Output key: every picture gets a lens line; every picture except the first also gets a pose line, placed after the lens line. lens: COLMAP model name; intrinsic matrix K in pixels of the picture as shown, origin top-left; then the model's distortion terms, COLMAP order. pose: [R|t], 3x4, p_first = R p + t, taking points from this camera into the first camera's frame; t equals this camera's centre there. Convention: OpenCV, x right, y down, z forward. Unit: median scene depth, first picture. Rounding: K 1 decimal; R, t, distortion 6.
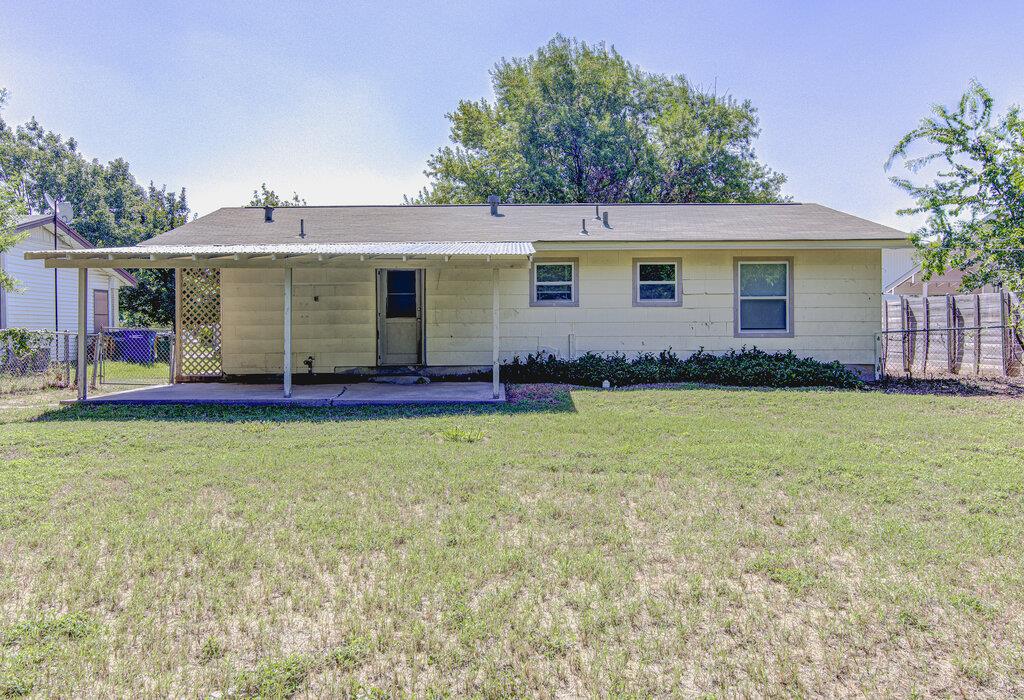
lens RADIAL K [[815.5, 0, 512.0], [0, 815.5, 350.0], [0, 0, 1]] dist [0.000987, 0.000368]
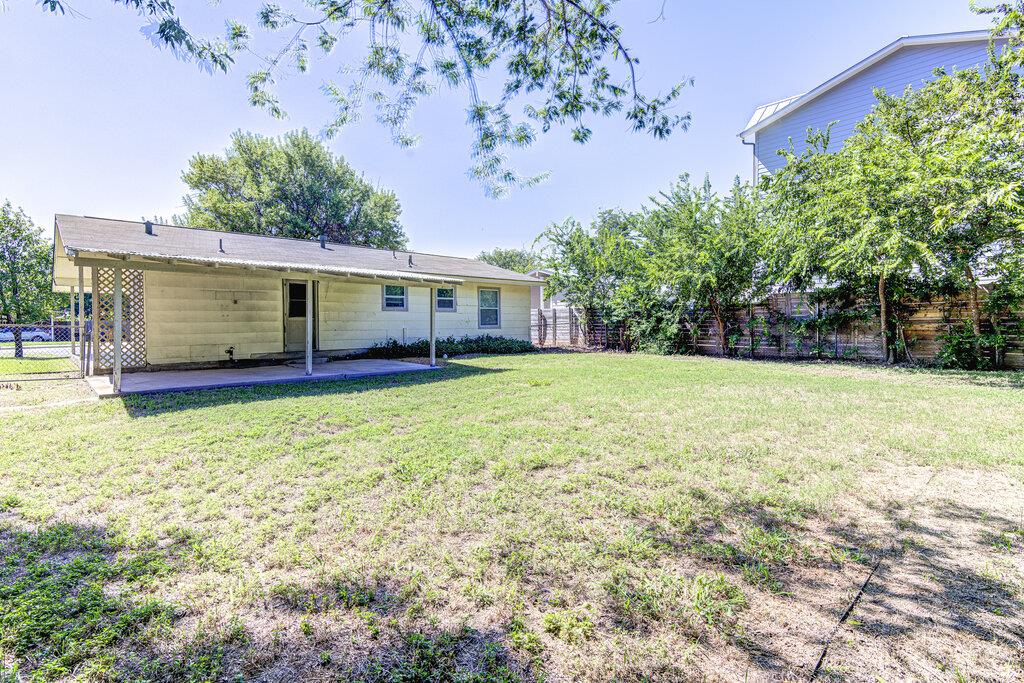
lens RADIAL K [[489.4, 0, 512.0], [0, 489.4, 341.5], [0, 0, 1]] dist [-0.000766, -0.000156]
pose [[0.716071, -0.026939, 0.697507, -0.464747], [0.020007, 0.999637, 0.018068, -0.005360], [-0.697741, 0.001018, 0.716350, 0.137214]]
